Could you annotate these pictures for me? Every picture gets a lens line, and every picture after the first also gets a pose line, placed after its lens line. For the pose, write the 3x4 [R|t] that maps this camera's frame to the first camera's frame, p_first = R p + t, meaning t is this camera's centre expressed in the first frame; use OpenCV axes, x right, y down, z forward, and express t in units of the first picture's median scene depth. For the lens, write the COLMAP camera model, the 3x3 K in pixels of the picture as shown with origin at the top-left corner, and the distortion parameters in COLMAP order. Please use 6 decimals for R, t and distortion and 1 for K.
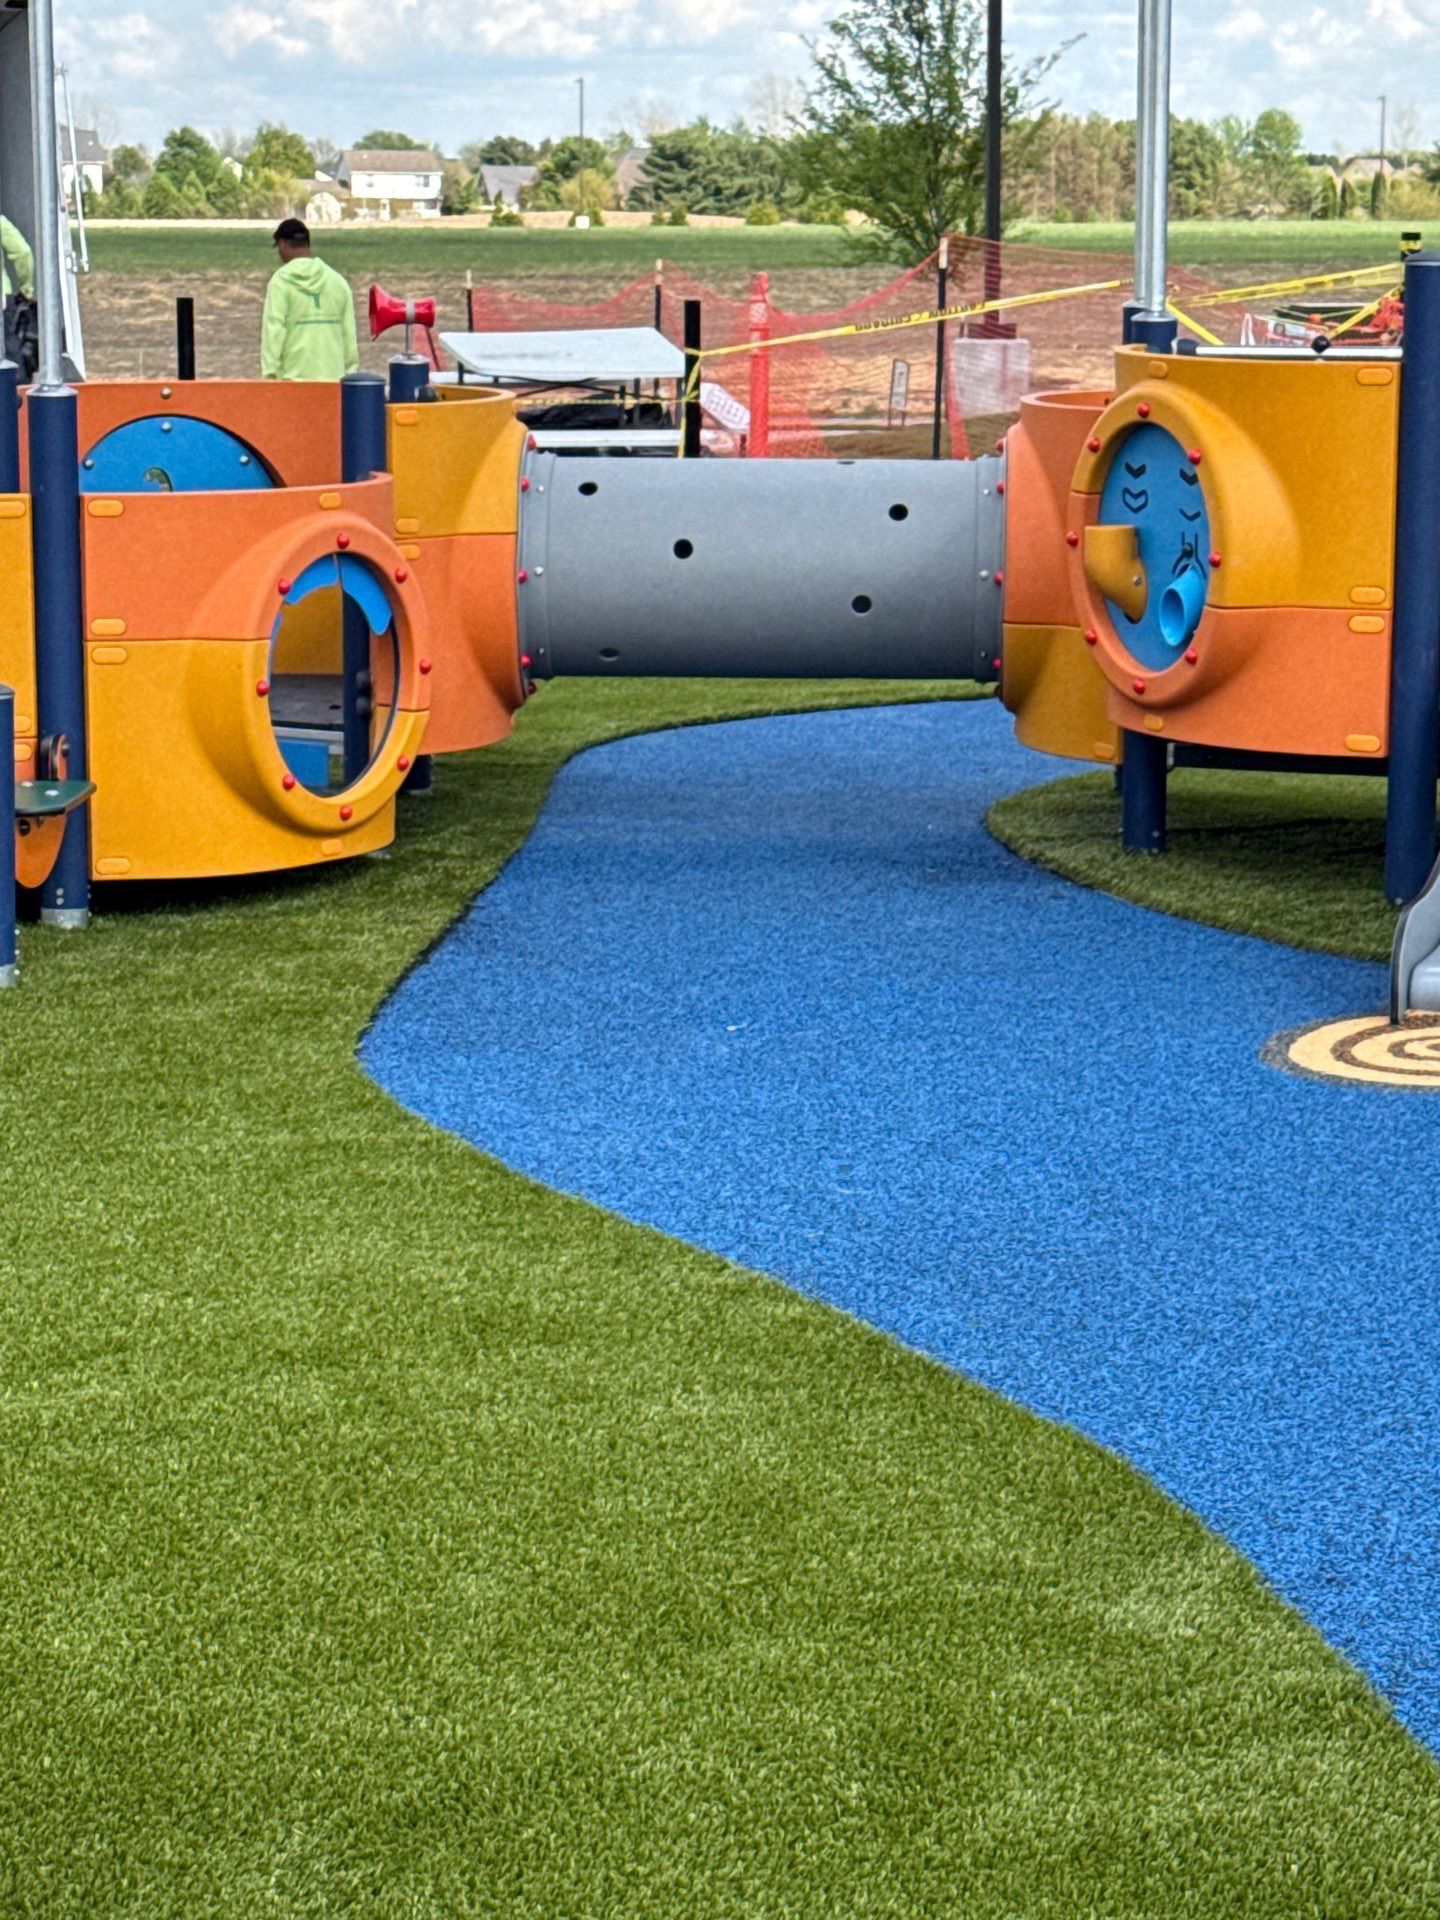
lens RADIAL K [[4480.4, 0, 857.0], [0, 4480.4, 960.2], [0, 0, 1]] dist [0.034709, 0.232296]
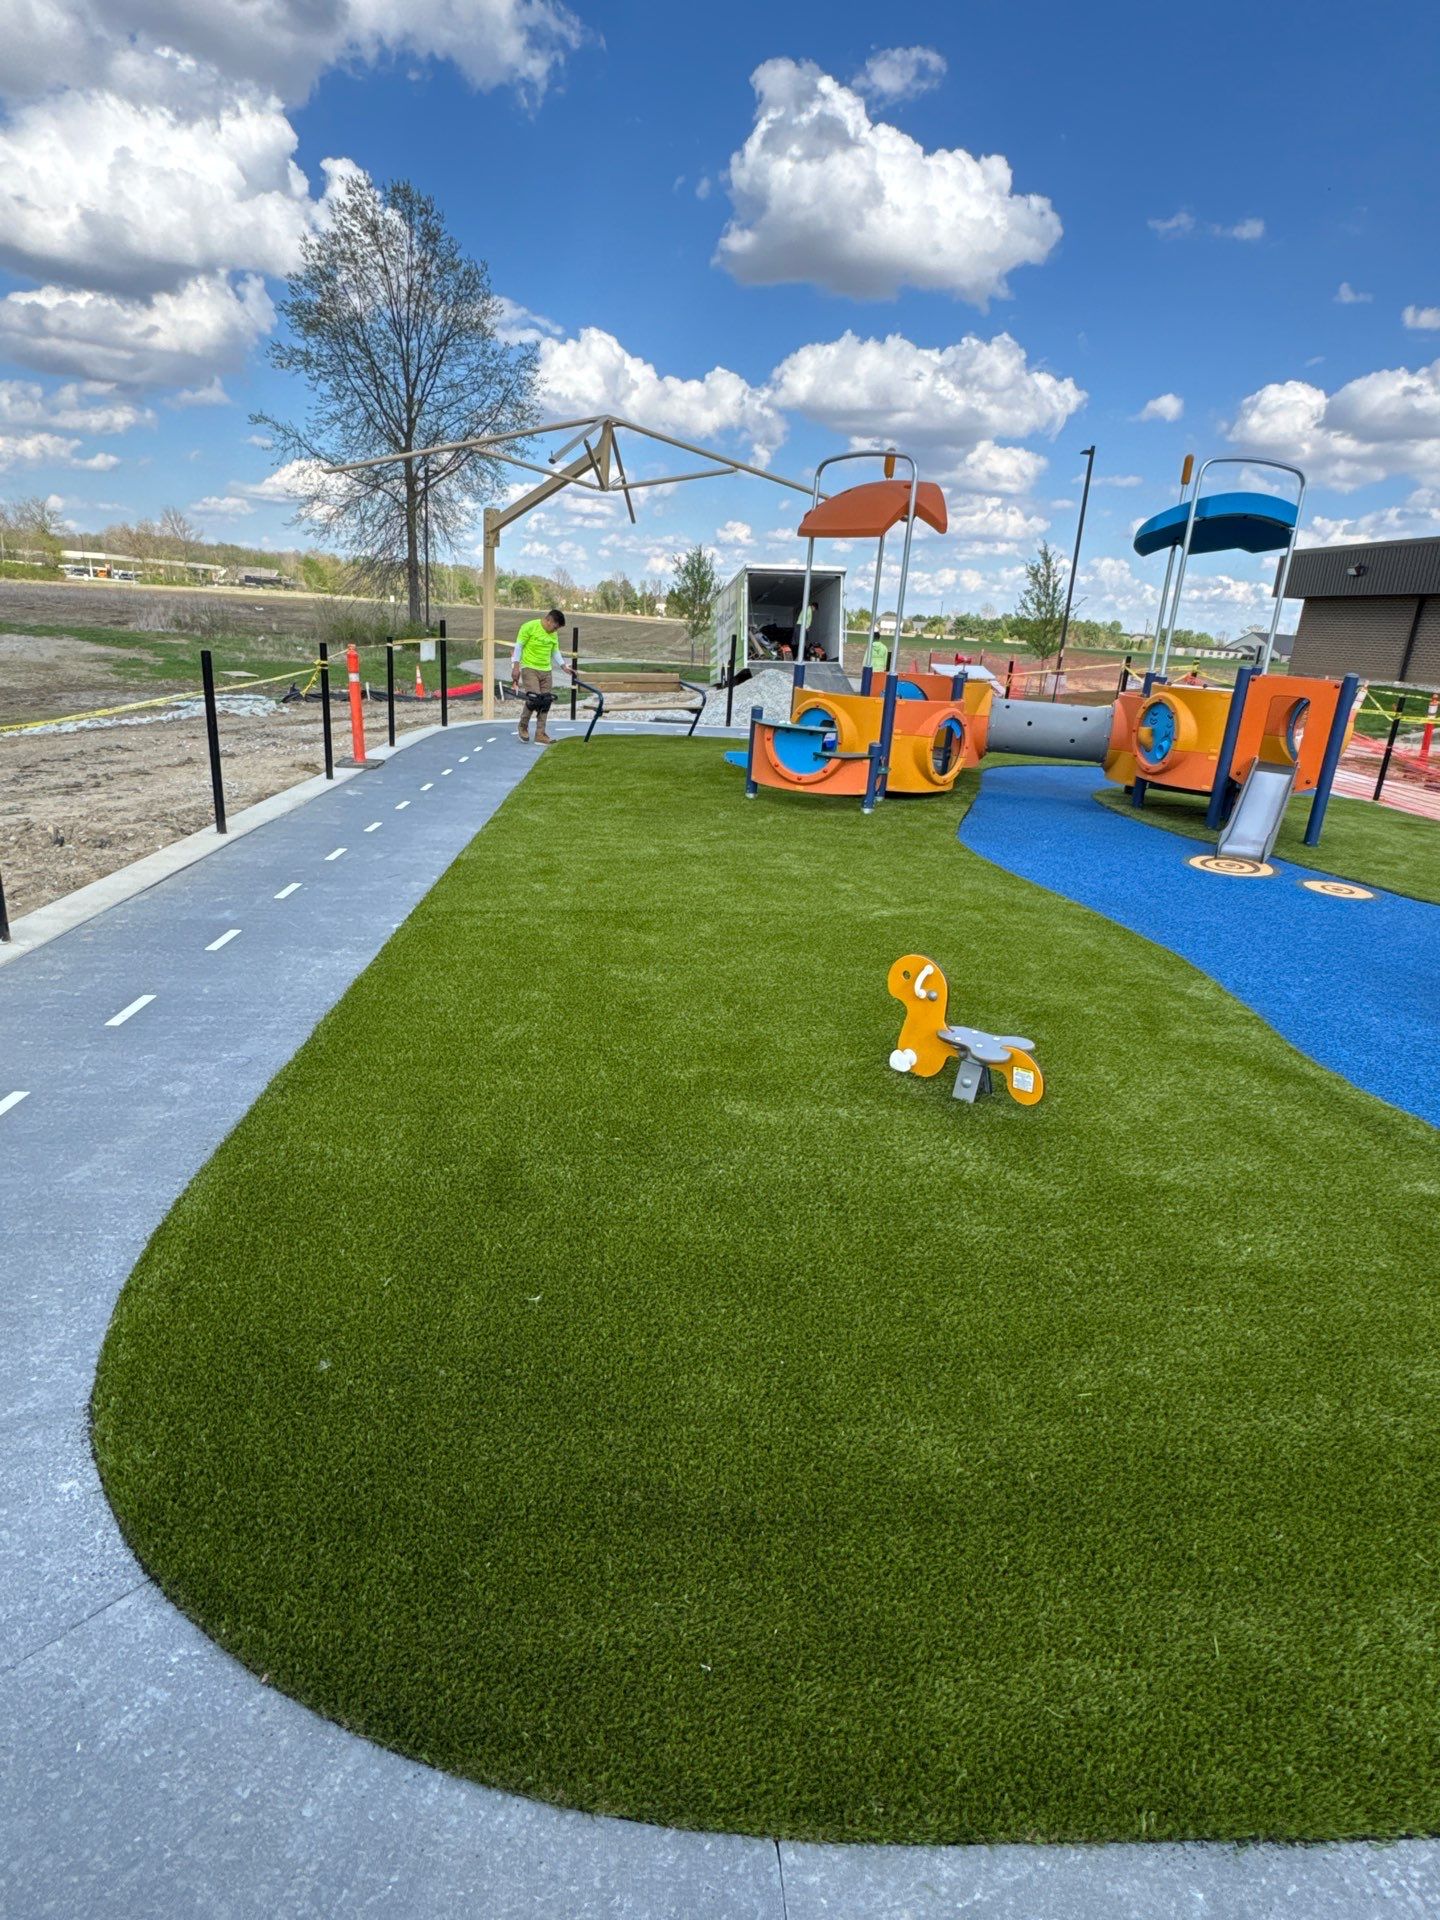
lens RADIAL K [[1052.6, 0, 720.0], [0, 1052.6, 960.0], [0, 0, 1]] dist [-0.003183, -0.000063]
pose [[0.972757, 0.129611, -0.192212, -0.106940], [-0.101585, 0.983585, 0.149138, 0.007437], [0.208386, -0.125549, 0.969955, -0.031621]]
